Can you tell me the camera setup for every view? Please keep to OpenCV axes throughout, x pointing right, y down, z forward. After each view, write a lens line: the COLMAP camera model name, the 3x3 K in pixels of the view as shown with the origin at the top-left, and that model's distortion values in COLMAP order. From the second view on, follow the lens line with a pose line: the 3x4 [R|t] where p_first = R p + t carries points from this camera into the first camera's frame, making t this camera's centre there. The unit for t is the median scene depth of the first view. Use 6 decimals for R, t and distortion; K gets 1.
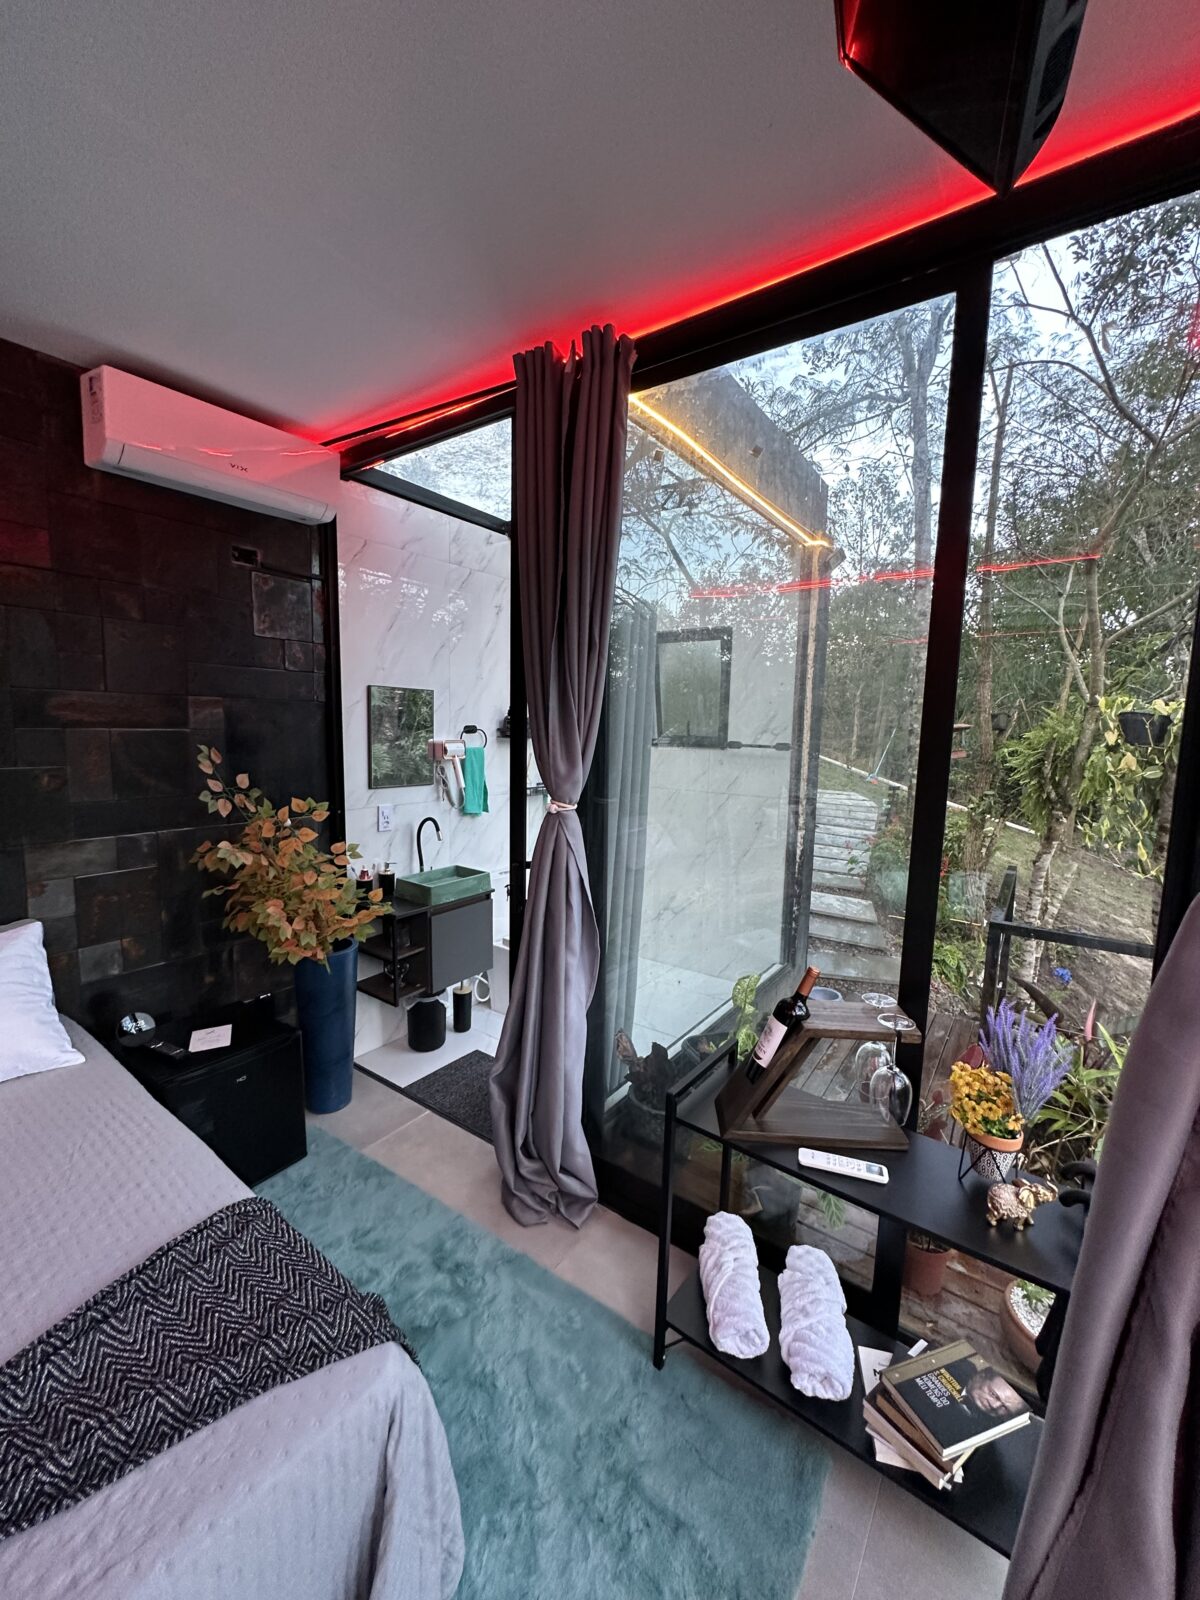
lens RADIAL K [[639.4, 0, 598.9], [0, 639.4, 801.3], [0, 0, 1]] dist [-0.010991, 0.000106]
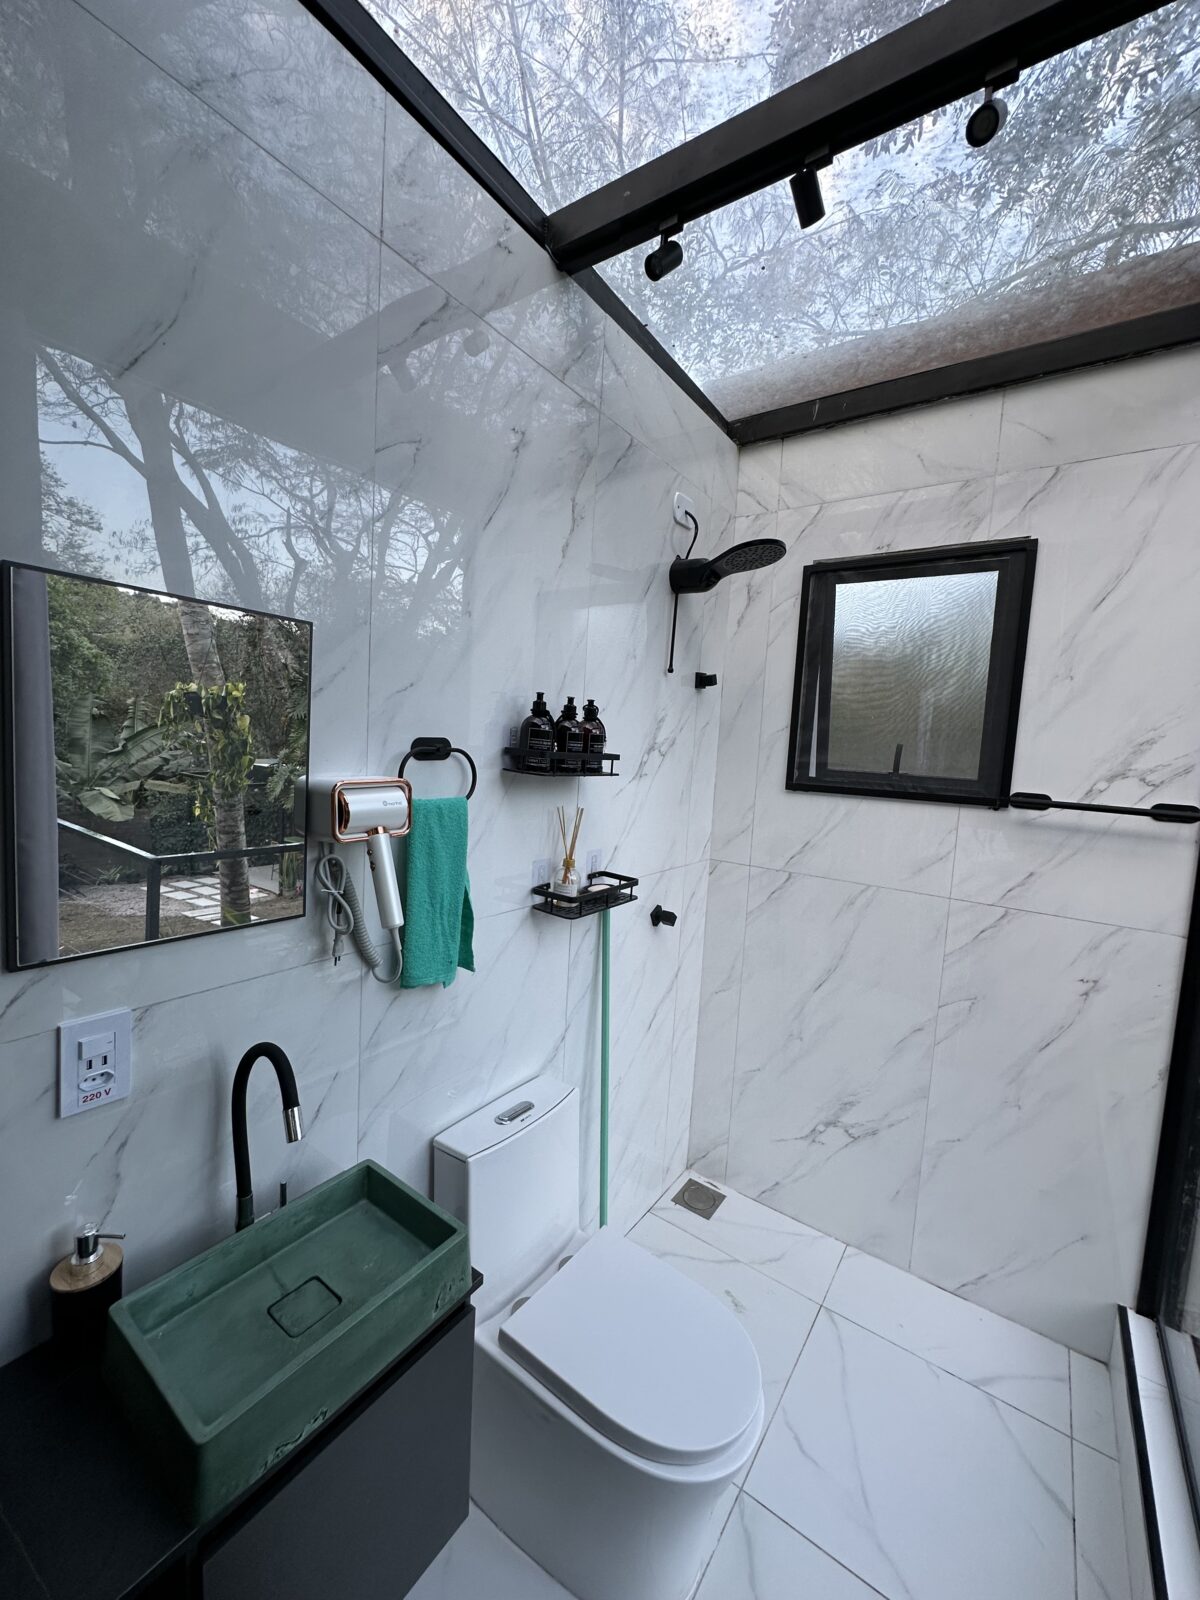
lens RADIAL K [[639.4, 0, 597.9], [0, 639.4, 799.6], [0, 0, 1]] dist [-0.010991, 0.000106]
pose [[0.999372, 0.031806, 0.015613, -0.114149], [-0.031255, 0.998922, -0.034310, -0.075304], [-0.016688, 0.033800, 0.999289, 0.651332]]
